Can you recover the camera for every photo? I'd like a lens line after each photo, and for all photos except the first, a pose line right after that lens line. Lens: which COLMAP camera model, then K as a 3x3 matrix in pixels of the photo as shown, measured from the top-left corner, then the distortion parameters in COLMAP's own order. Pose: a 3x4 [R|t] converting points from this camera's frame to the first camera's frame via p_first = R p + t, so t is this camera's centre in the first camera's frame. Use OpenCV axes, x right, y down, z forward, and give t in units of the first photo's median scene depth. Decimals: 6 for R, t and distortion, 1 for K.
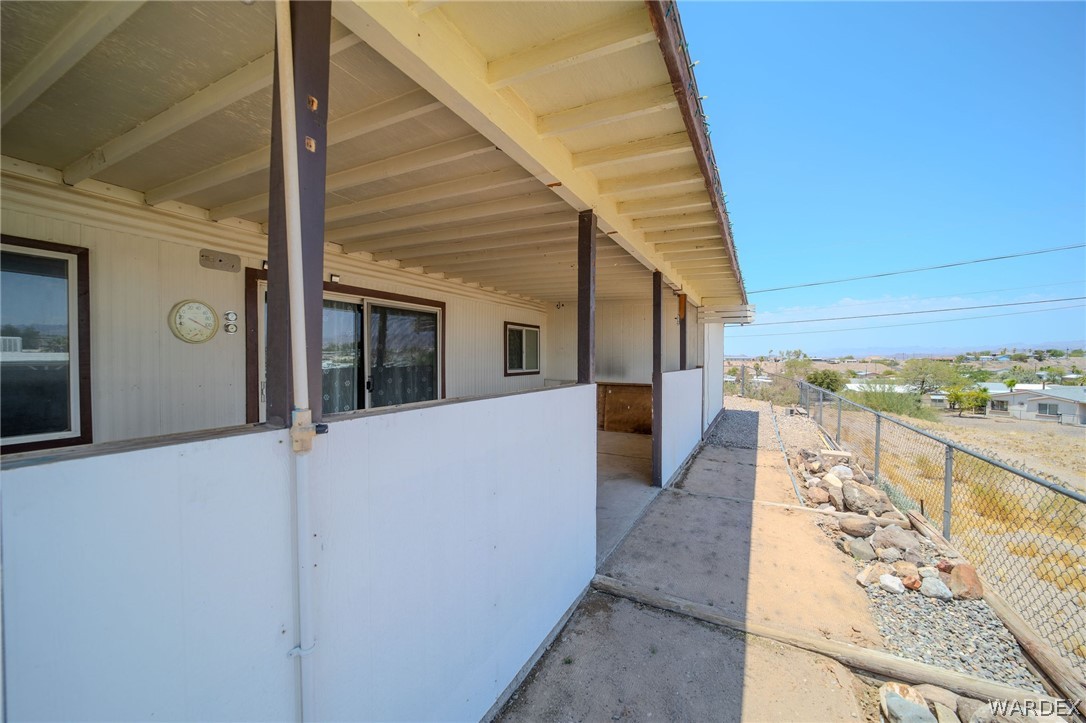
lens RADIAL K [[420.5, 0, 544.6], [0, 420.5, 366.0], [0, 0, 1]] dist [-0.039987, 0.010846]
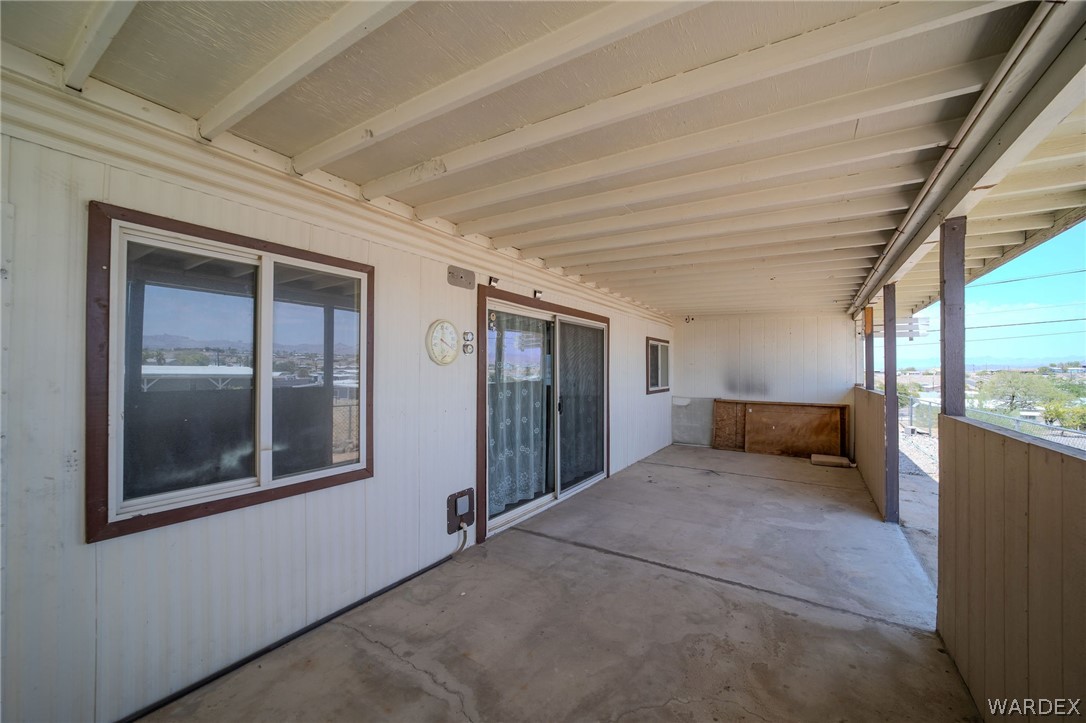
lens RADIAL K [[420.5, 0, 544.6], [0, 420.5, 366.0], [0, 0, 1]] dist [-0.039987, 0.010846]
pose [[0.995863, -0.000494, -0.090866, -0.357500], [-0.002060, 0.999606, -0.028007, -0.018714], [0.090844, 0.028078, 0.995469, 0.046657]]
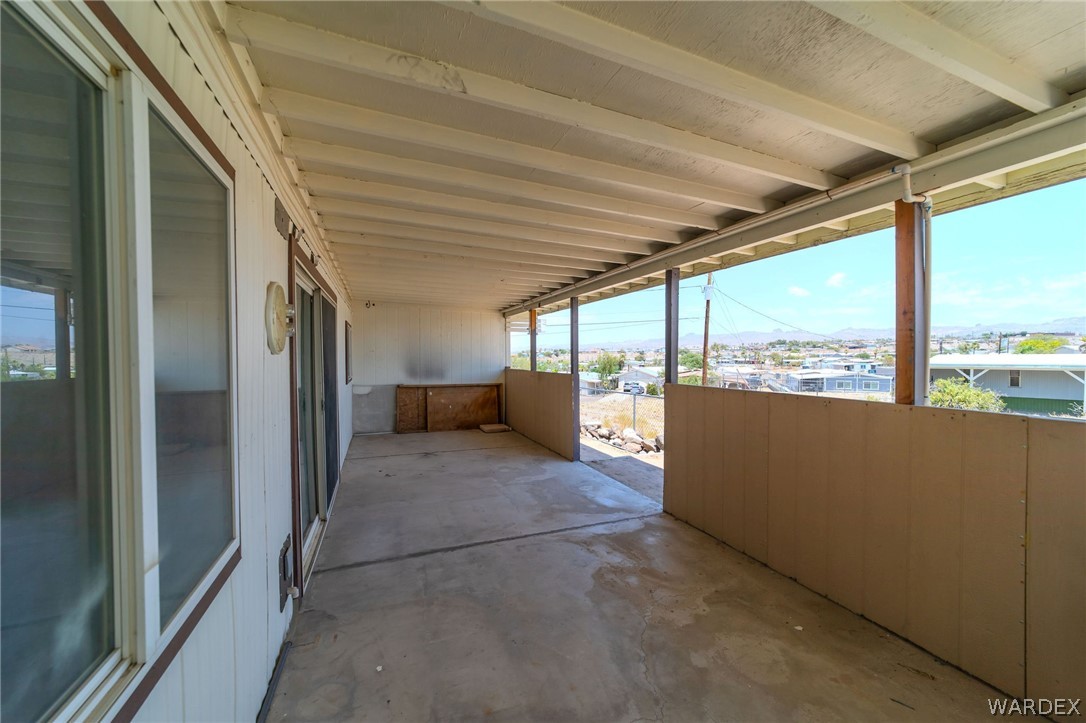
lens RADIAL K [[414.0, 0, 545.0], [0, 414.0, 364.8], [0, 0, 1]] dist [-0.016785, 0.008762]
pose [[0.651921, -0.021068, 0.757994, -0.701068], [0.018371, 0.999759, 0.011987, -0.026459], [-0.758065, 0.006111, 0.652151, 0.209928]]
